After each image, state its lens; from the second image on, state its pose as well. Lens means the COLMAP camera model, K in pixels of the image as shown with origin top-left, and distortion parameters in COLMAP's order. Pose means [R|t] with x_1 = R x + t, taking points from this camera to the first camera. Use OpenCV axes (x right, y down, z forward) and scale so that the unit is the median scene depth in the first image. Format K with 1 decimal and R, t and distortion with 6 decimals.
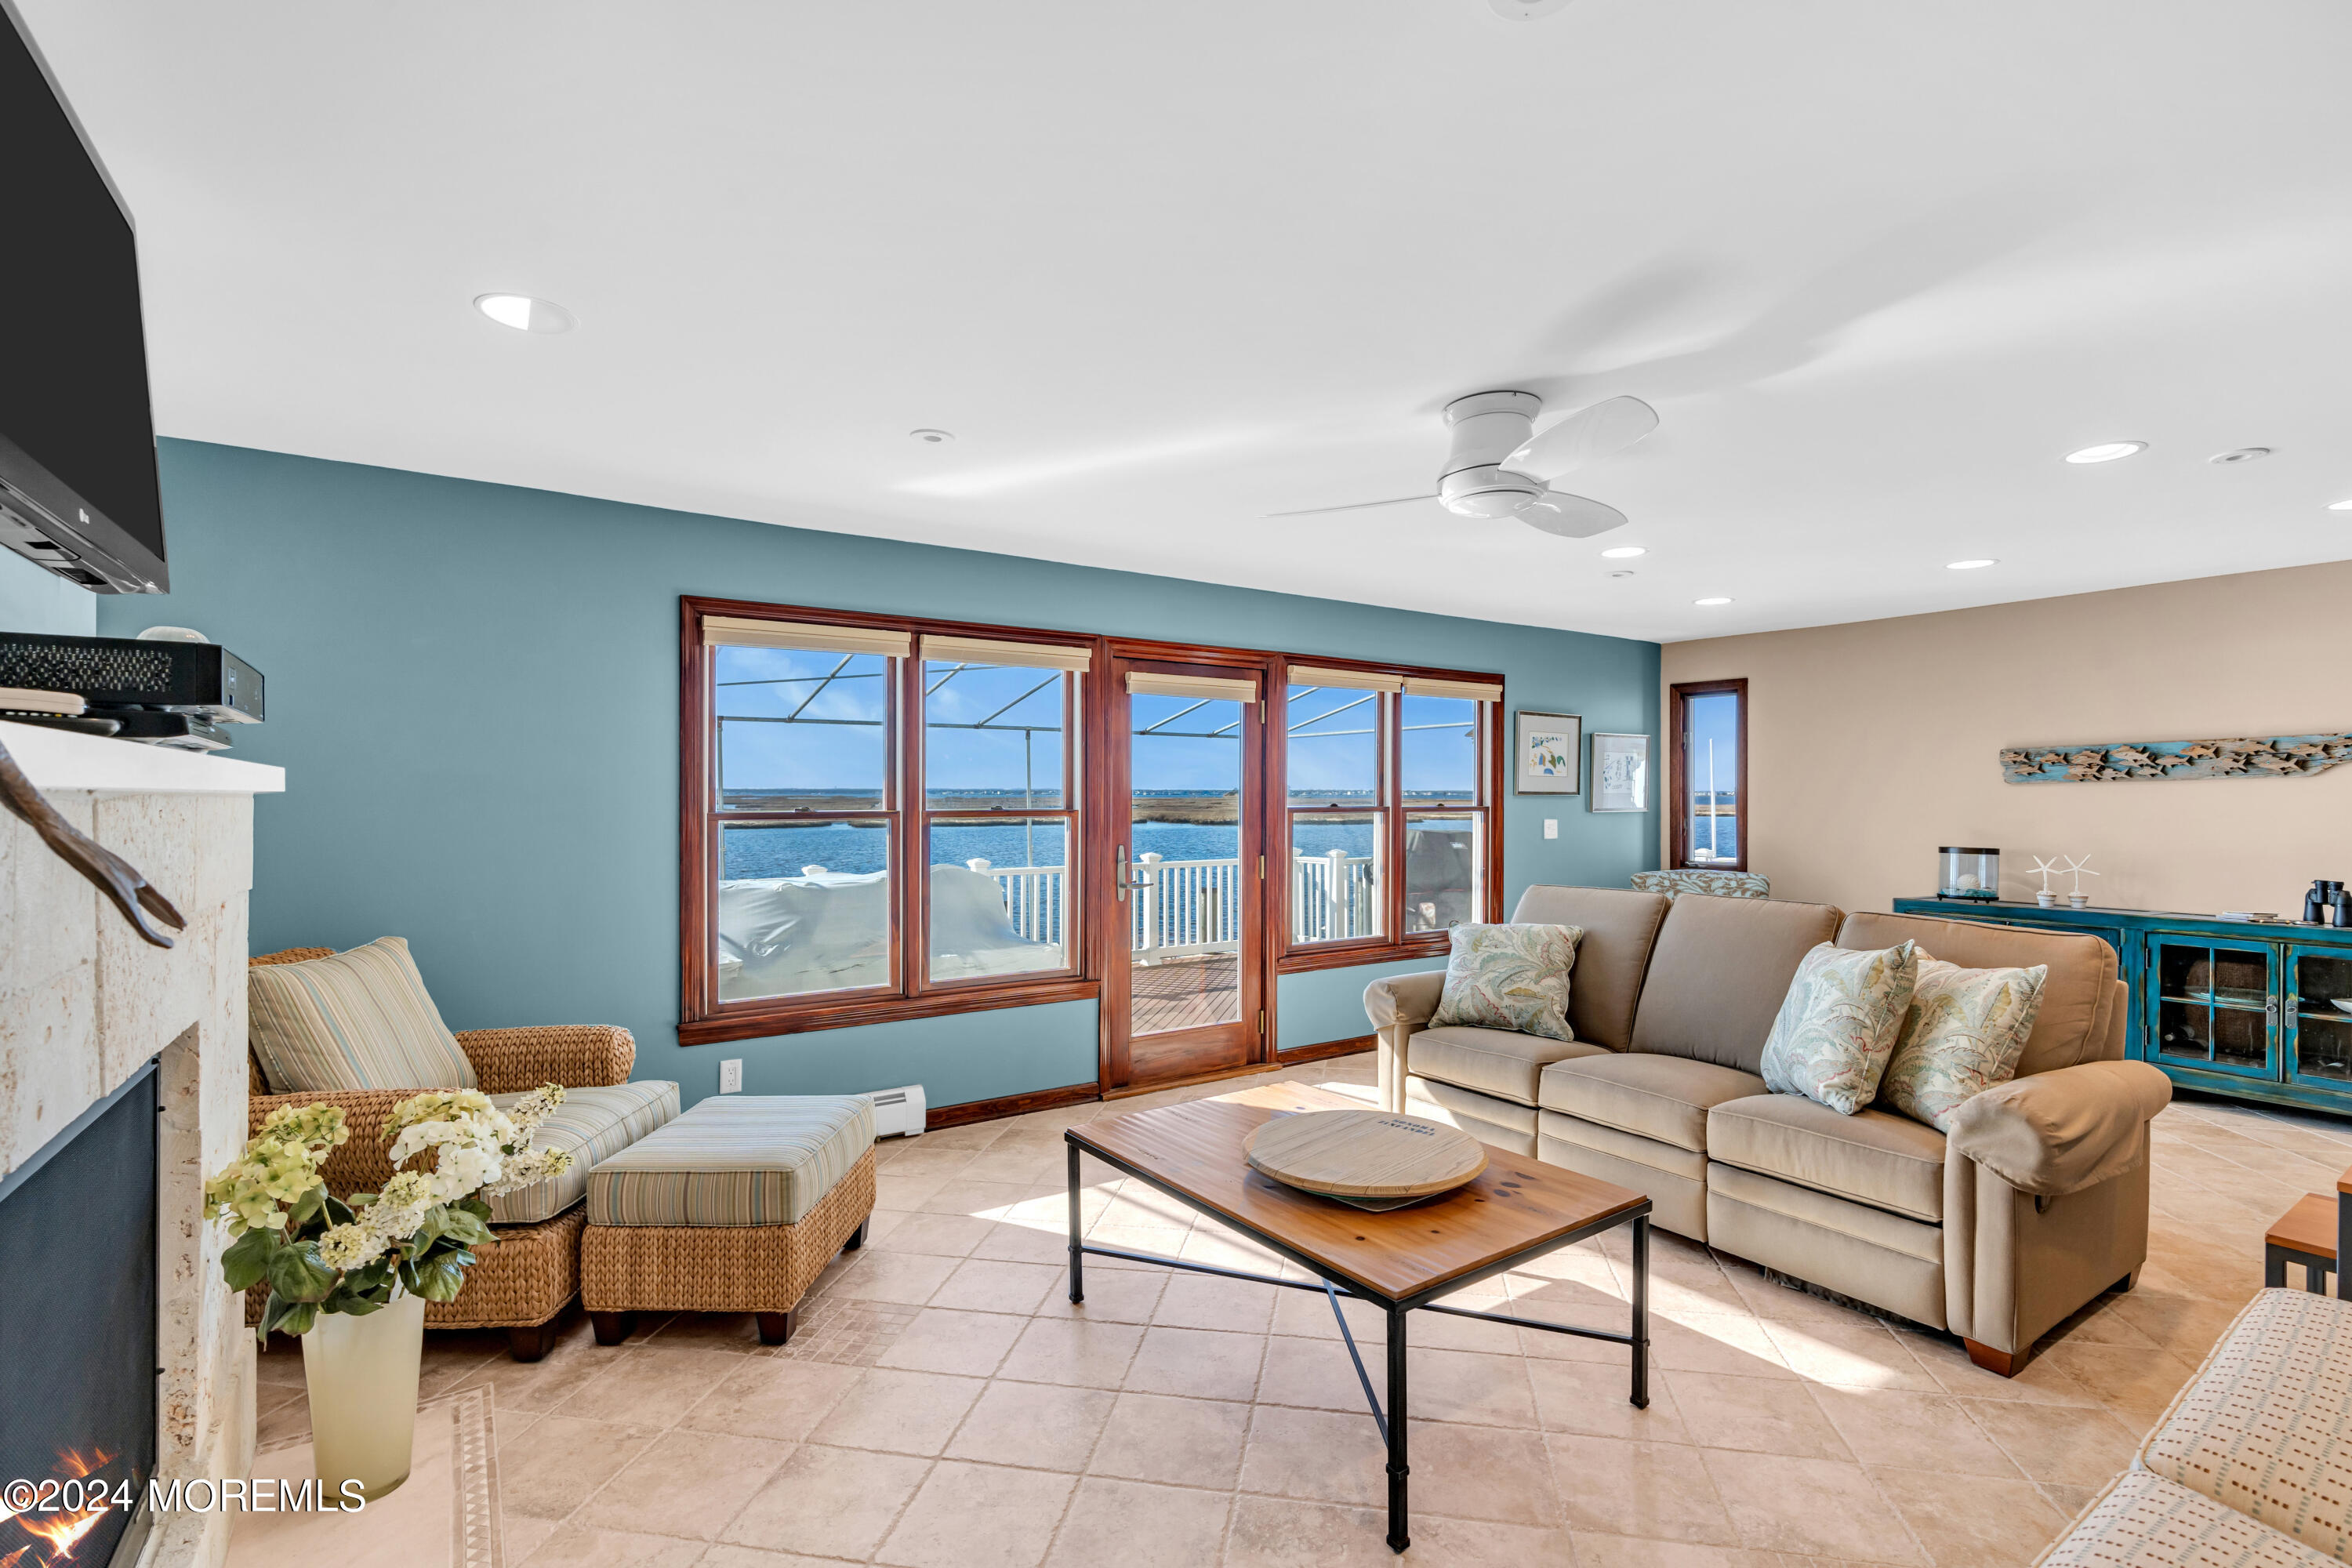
lens RADIAL K [[1081.8, 0, 1176.2], [0, 1081.8, 800.2], [0, 0, 1]] dist [-0.010868, 0.004541]
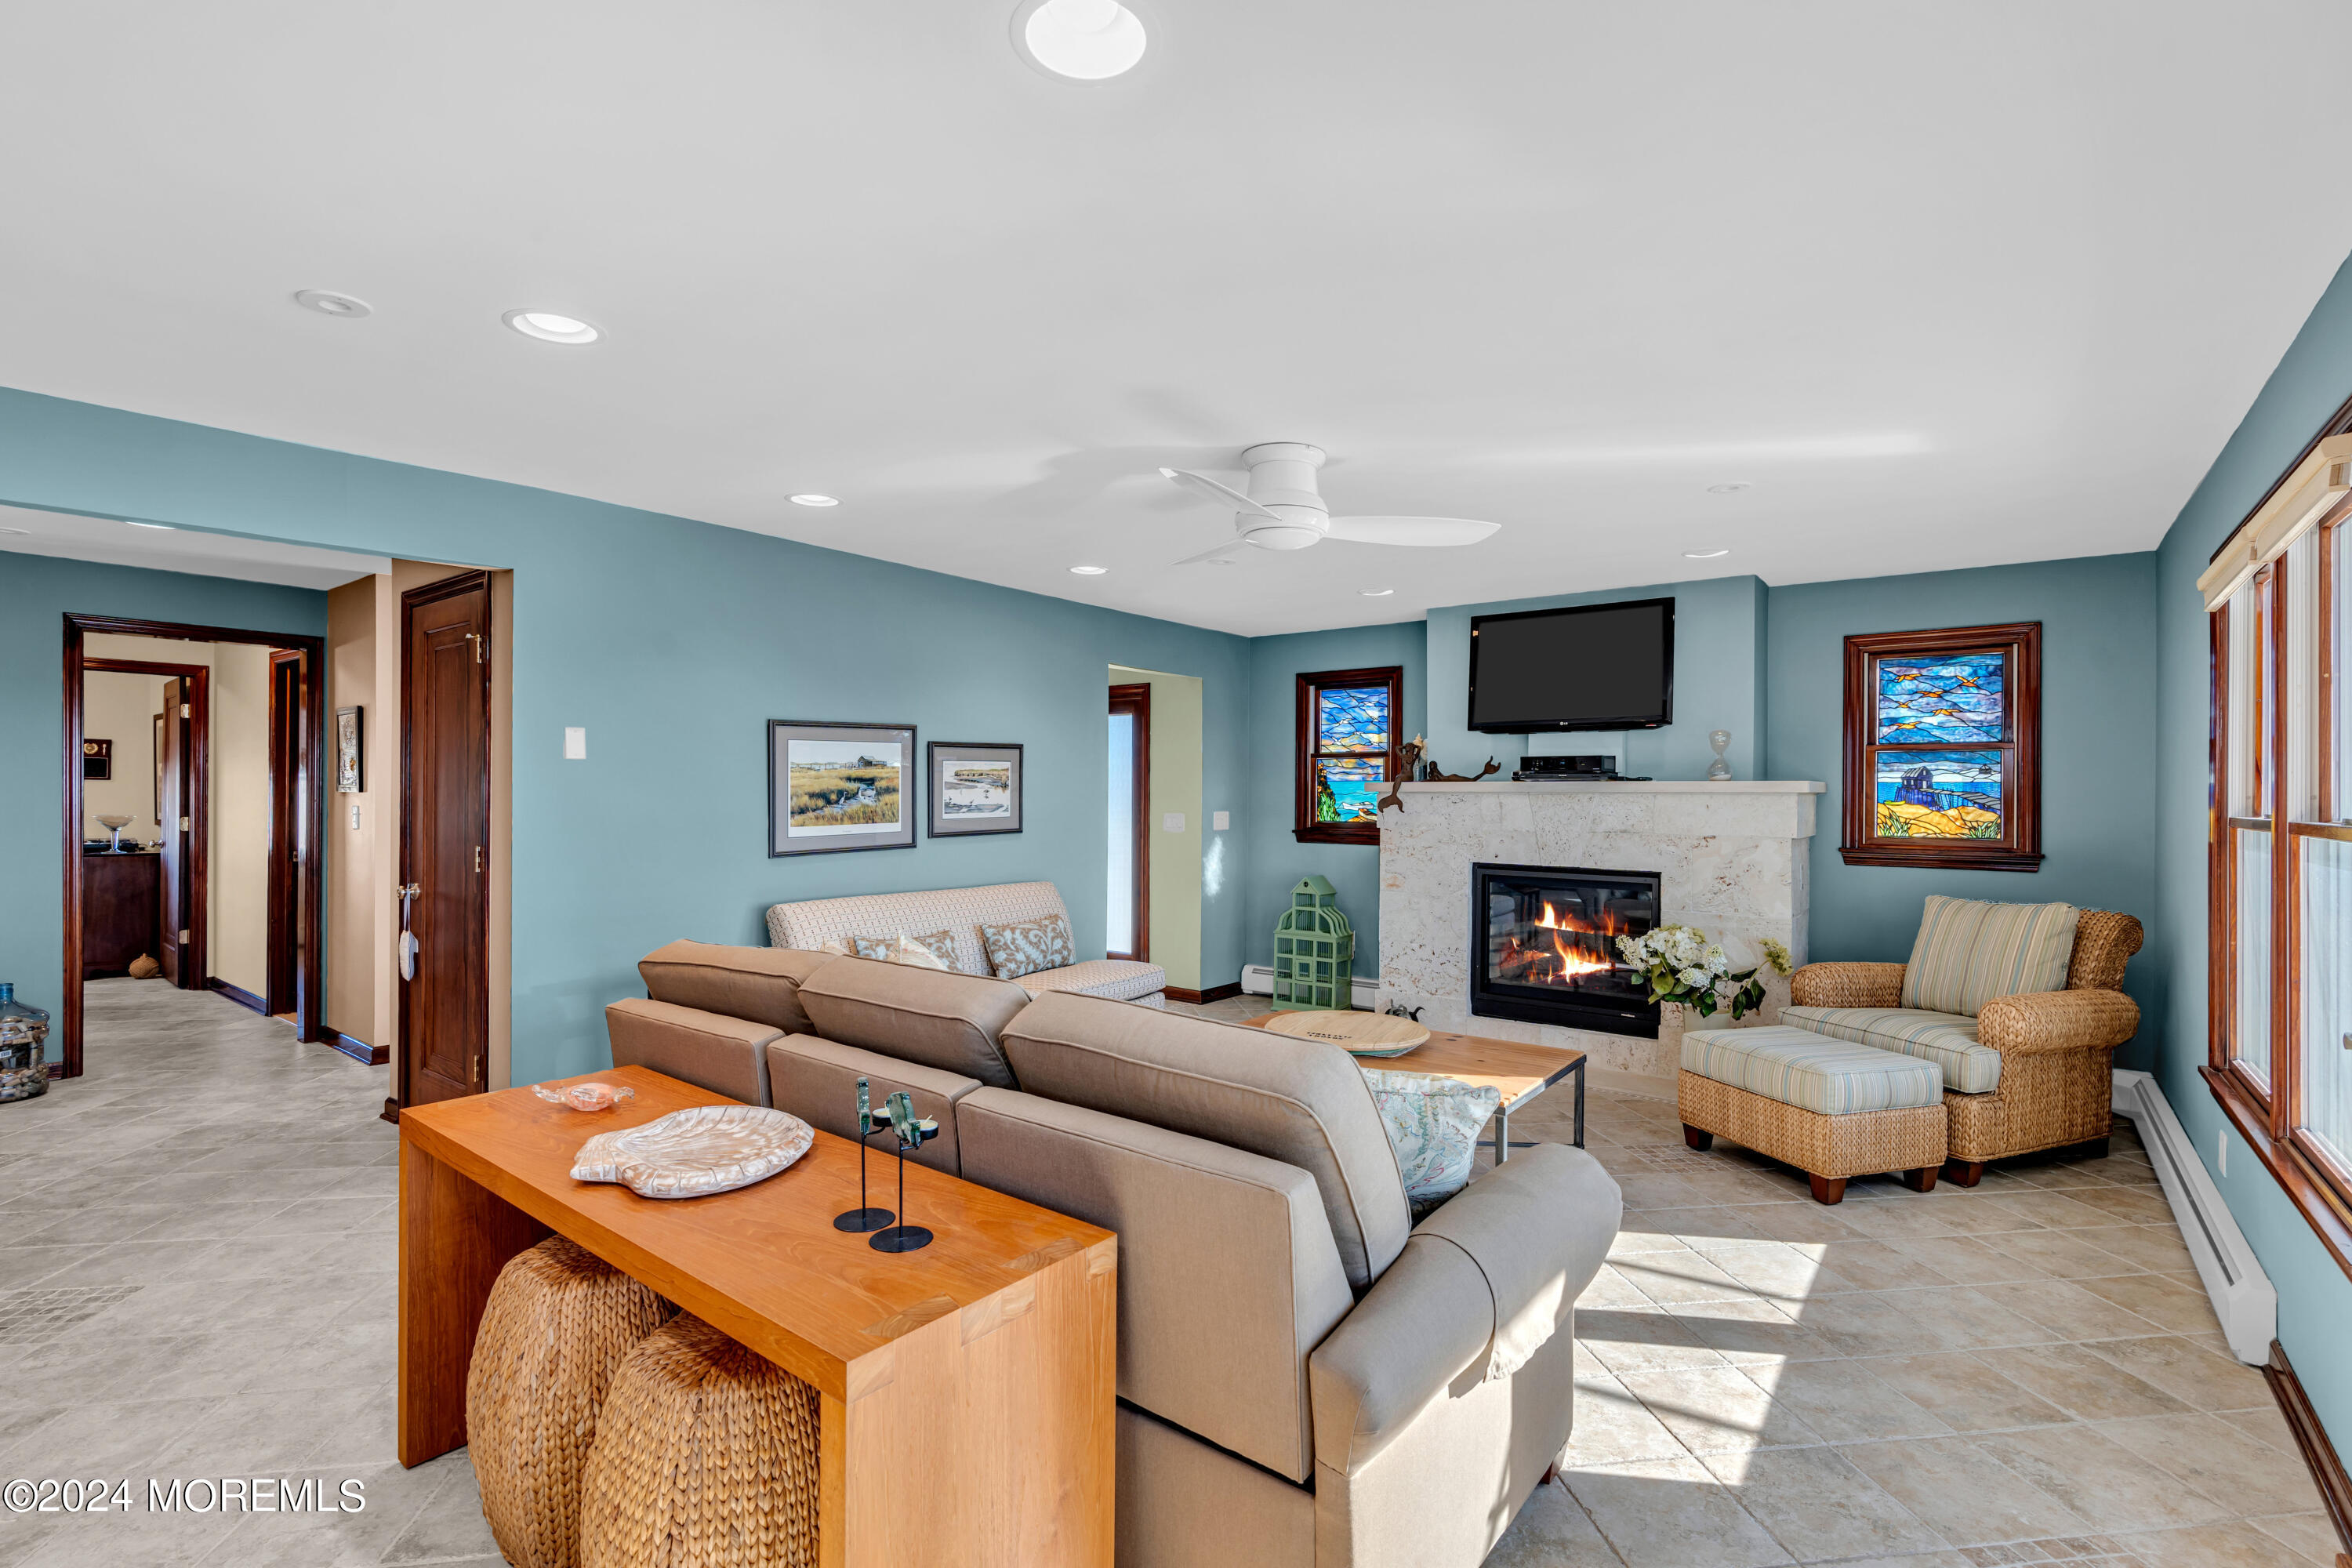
lens RADIAL K [[1081.8, 0, 1183.6], [0, 1081.8, 790.7], [0, 0, 1]] dist [-0.010868, 0.004541]
pose [[-0.945942, -0.005812, -0.324283, 0.415066], [-0.006626, 0.999977, 0.001407, -0.004228], [0.324267, 0.003480, -0.945959, 1.112218]]
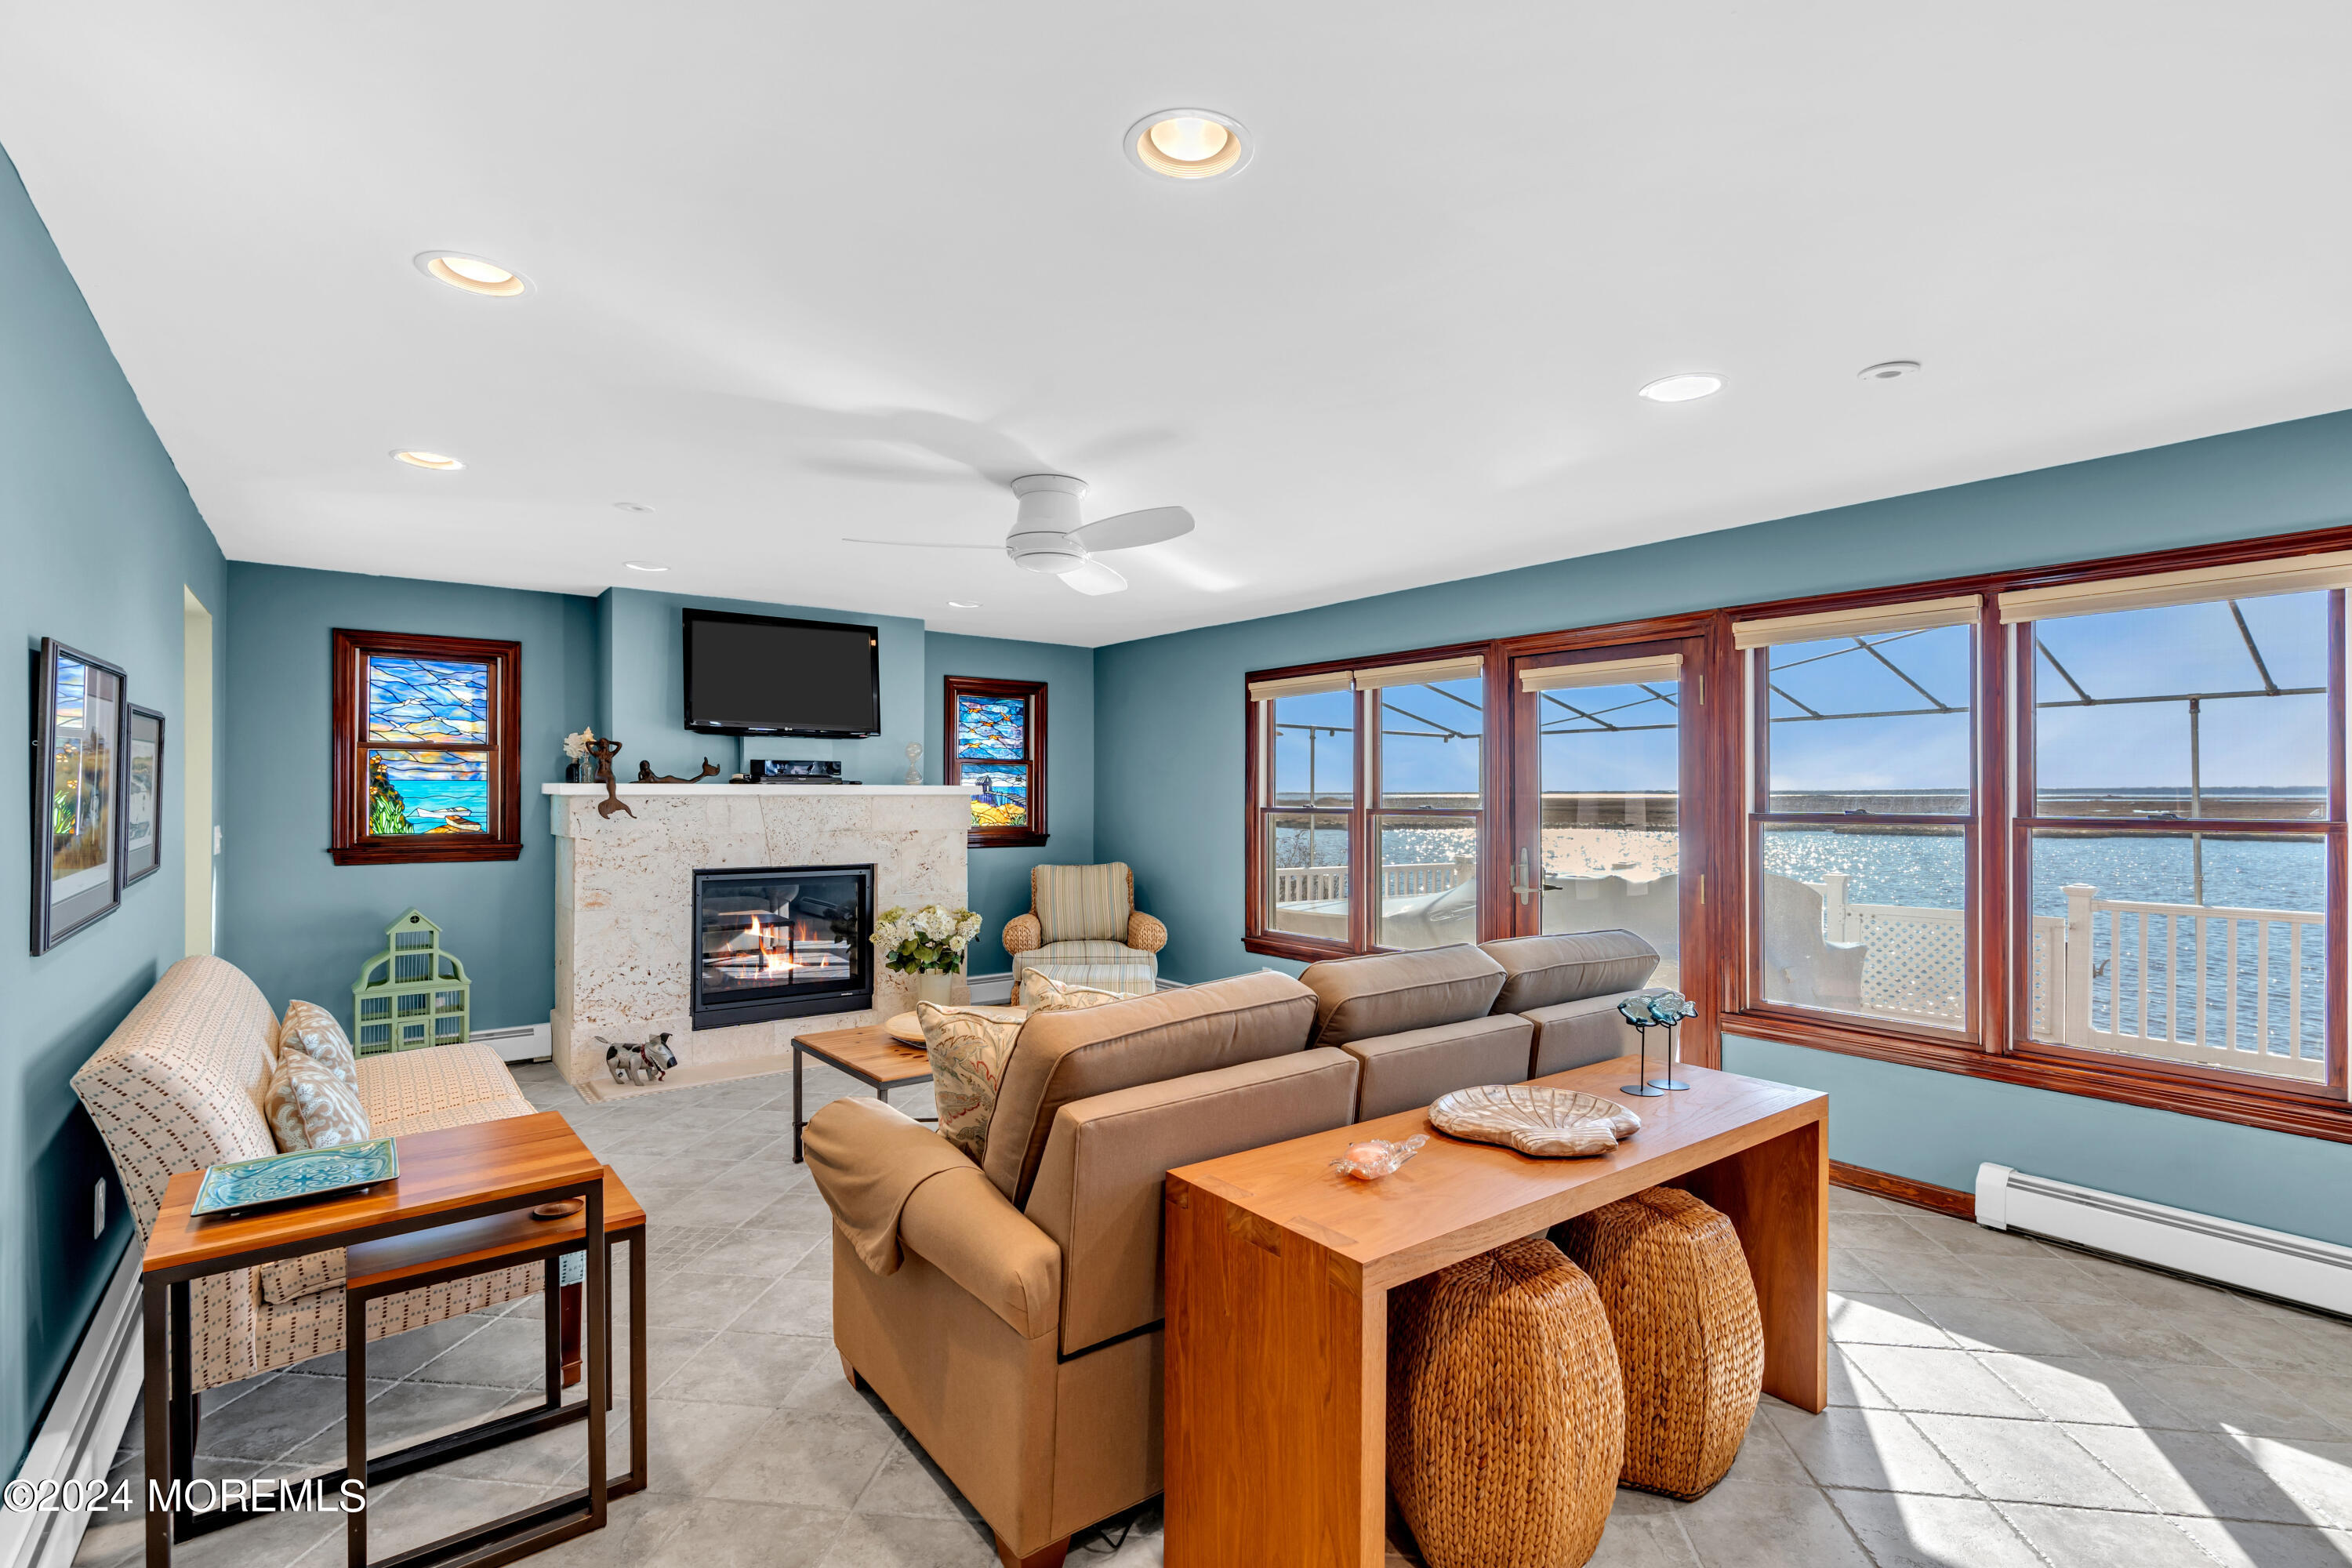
lens RADIAL K [[1081.8, 0, 1174.8], [0, 1081.8, 788.0], [0, 0, 1]] dist [-0.010868, 0.004541]
pose [[0.063282, -0.007579, -0.997967, 0.835097], [-0.004535, 0.999959, -0.007882, -0.003574], [0.997985, 0.005025, 0.063245, 0.573900]]
